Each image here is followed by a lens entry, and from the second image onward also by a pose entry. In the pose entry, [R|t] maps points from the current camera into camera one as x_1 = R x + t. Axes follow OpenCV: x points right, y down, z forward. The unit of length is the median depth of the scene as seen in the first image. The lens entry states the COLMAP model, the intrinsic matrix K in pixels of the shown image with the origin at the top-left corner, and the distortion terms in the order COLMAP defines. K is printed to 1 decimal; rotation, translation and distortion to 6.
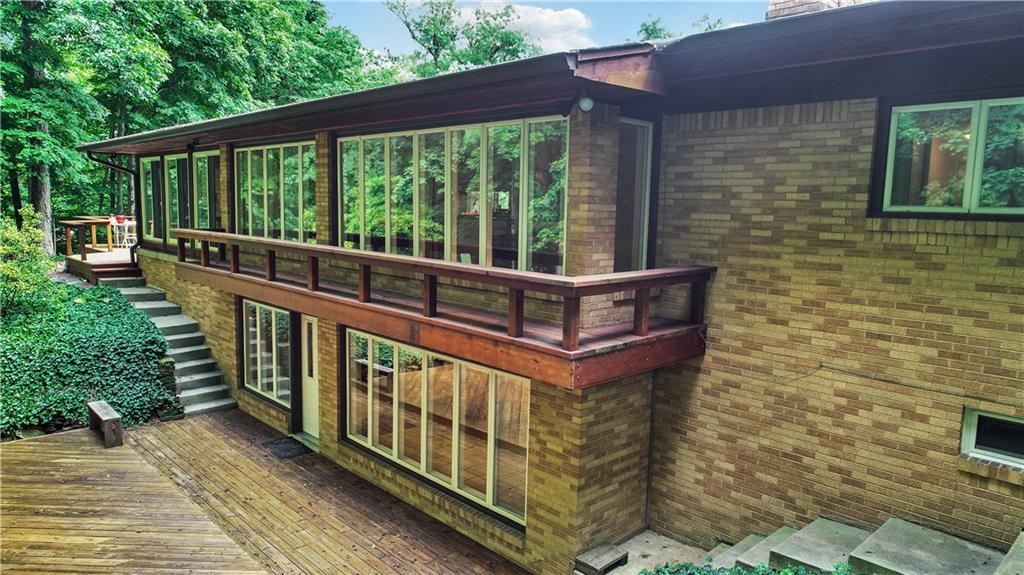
lens RADIAL K [[687.8, 0, 510.9], [0, 687.8, 289.1], [0, 0, 1]] dist [0.001038, 0.000521]
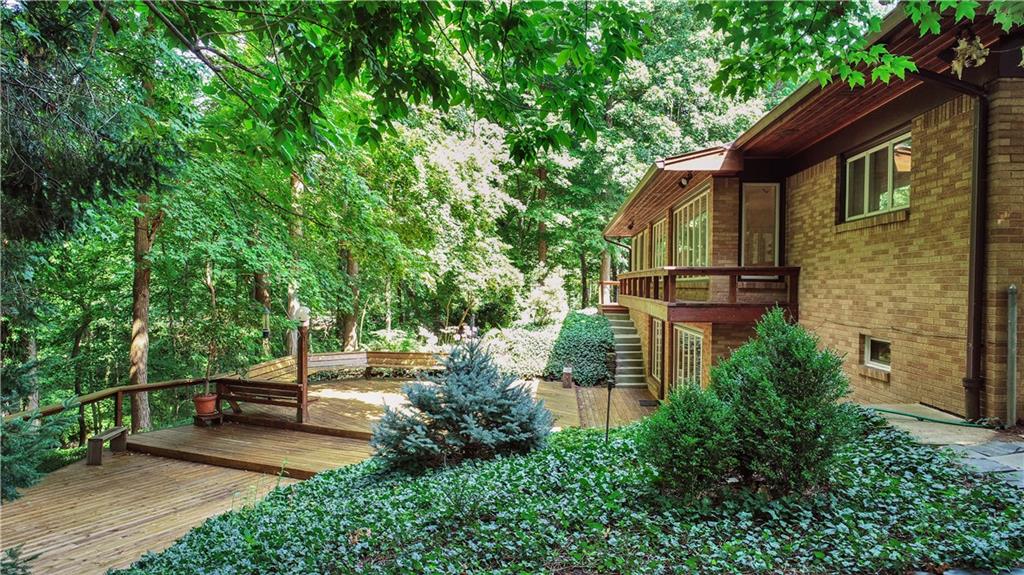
lens RADIAL K [[687.8, 0, 512.1], [0, 687.8, 286.3], [0, 0, 1]] dist [0.001038, 0.000521]
pose [[0.678257, -0.011457, -0.734736, 1.157415], [-0.088895, 0.991256, -0.097519, 0.259698], [0.729428, 0.131457, 0.671307, -0.641341]]
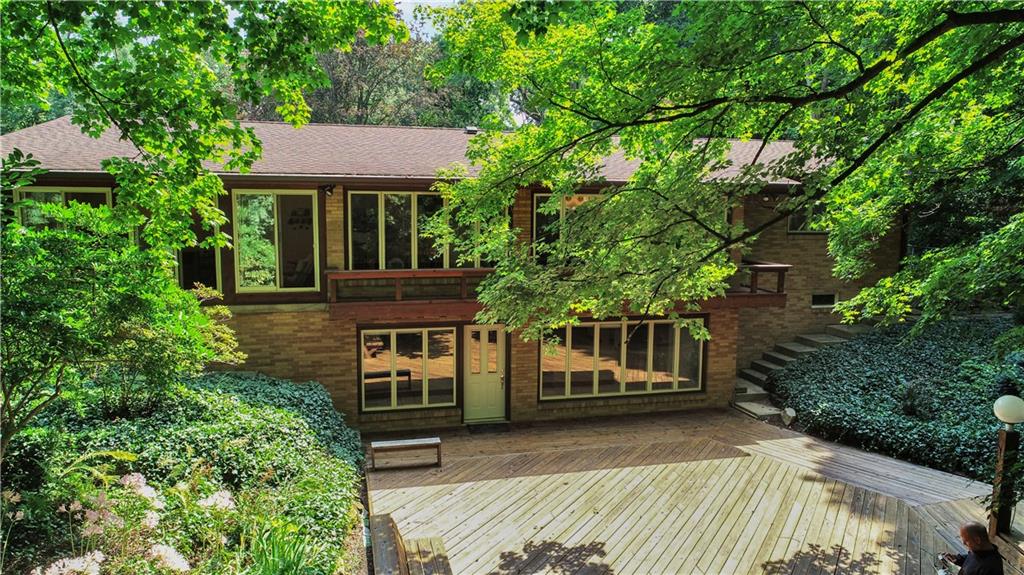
lens RADIAL K [[687.8, 0, 512.2], [0, 687.8, 288.5], [0, 0, 1]] dist [0.001038, 0.000521]
pose [[0.493054, -0.126500, 0.860753, -2.487860], [0.109241, 0.990544, 0.082999, -0.238759], [-0.863113, 0.053107, 0.502210, 0.532019]]
